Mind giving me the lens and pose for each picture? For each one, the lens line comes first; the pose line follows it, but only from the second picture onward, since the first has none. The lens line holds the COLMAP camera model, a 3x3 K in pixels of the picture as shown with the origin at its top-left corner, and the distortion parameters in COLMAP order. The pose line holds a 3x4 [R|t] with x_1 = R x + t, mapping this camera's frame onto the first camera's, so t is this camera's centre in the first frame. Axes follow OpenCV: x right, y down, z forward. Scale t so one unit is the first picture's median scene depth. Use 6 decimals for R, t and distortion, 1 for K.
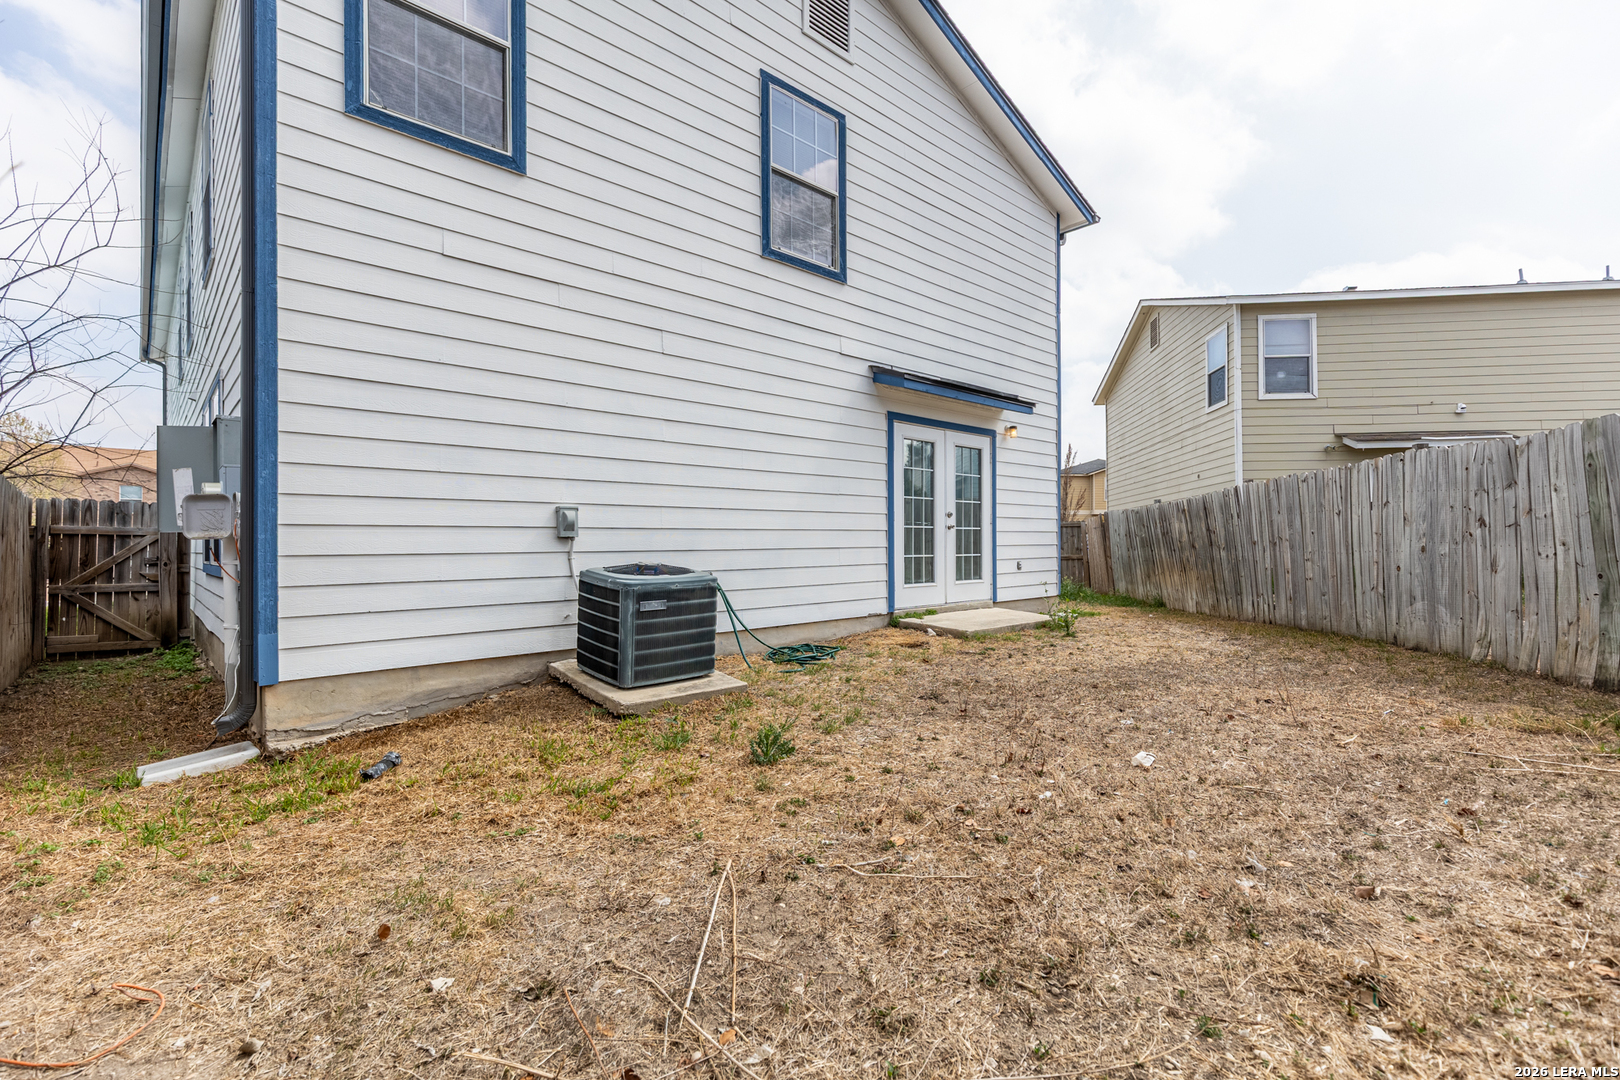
lens RADIAL K [[727.7, 0, 816.6], [0, 727.7, 539.4], [0, 0, 1]] dist [0.009172, -0.000984]
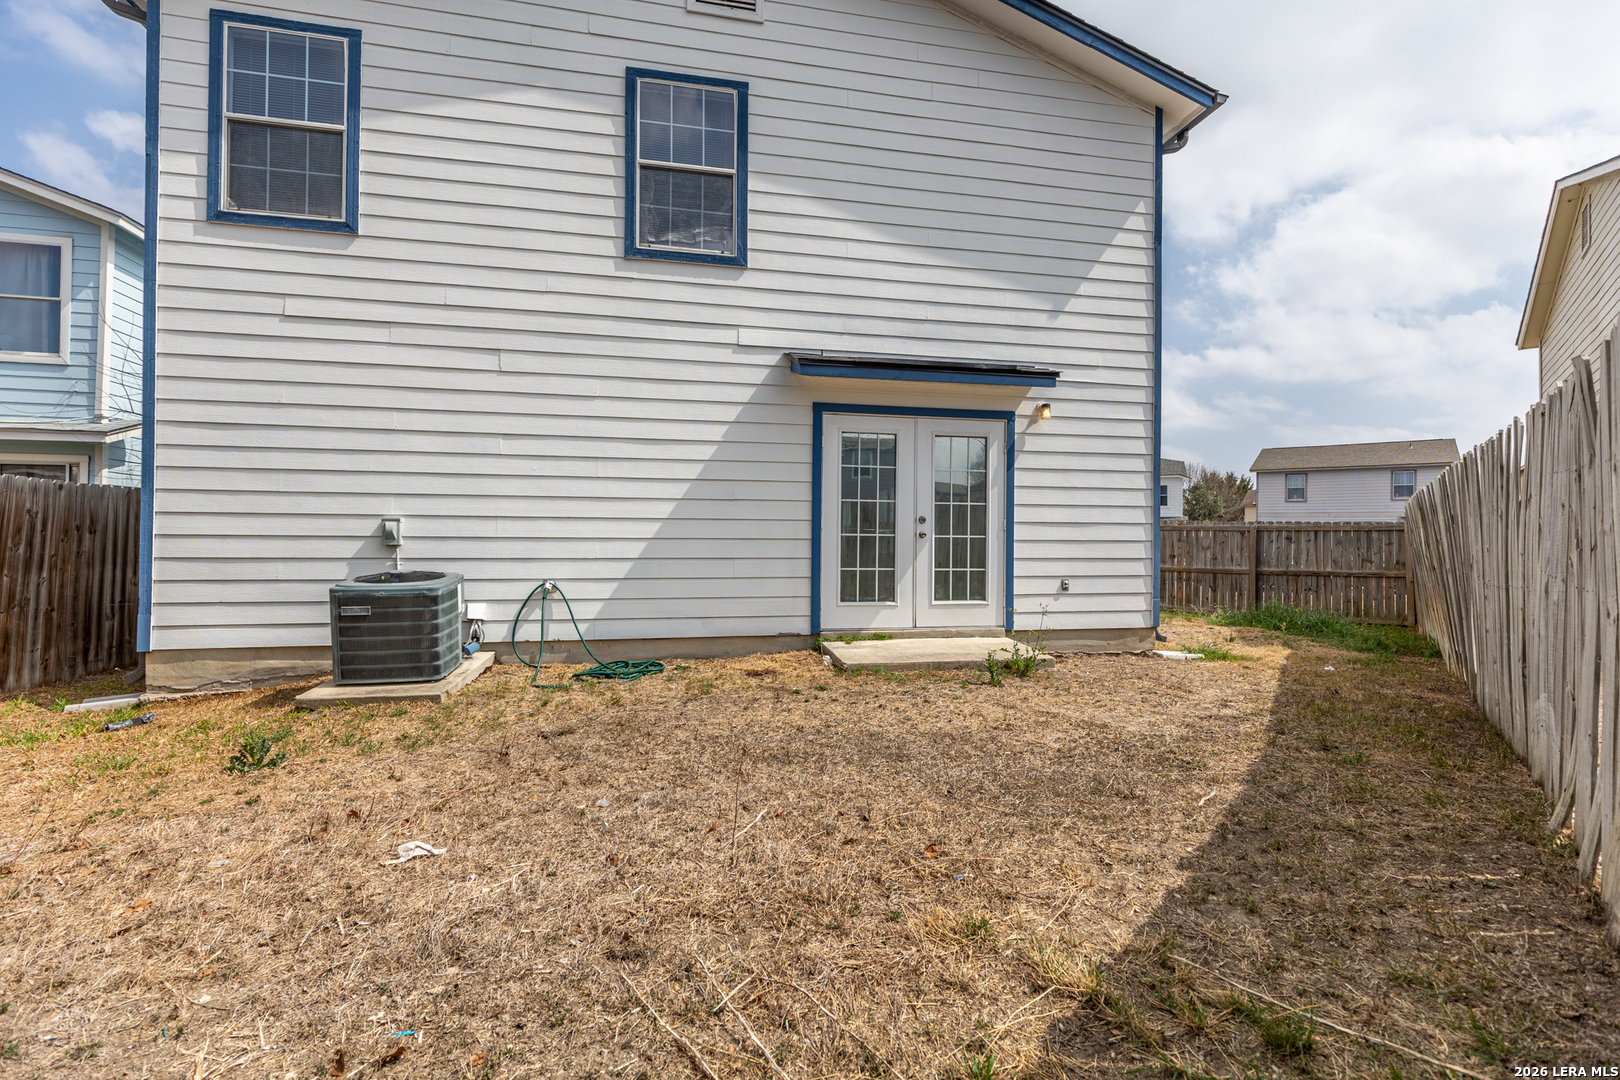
lens RADIAL K [[727.7, 0, 816.6], [0, 727.7, 539.4], [0, 0, 1]] dist [0.009172, -0.000984]
pose [[0.854143, 0.006954, -0.519992, 0.561880], [-0.008104, 0.999967, 0.000061, -0.012233], [0.519976, 0.004161, 0.854171, 0.258197]]
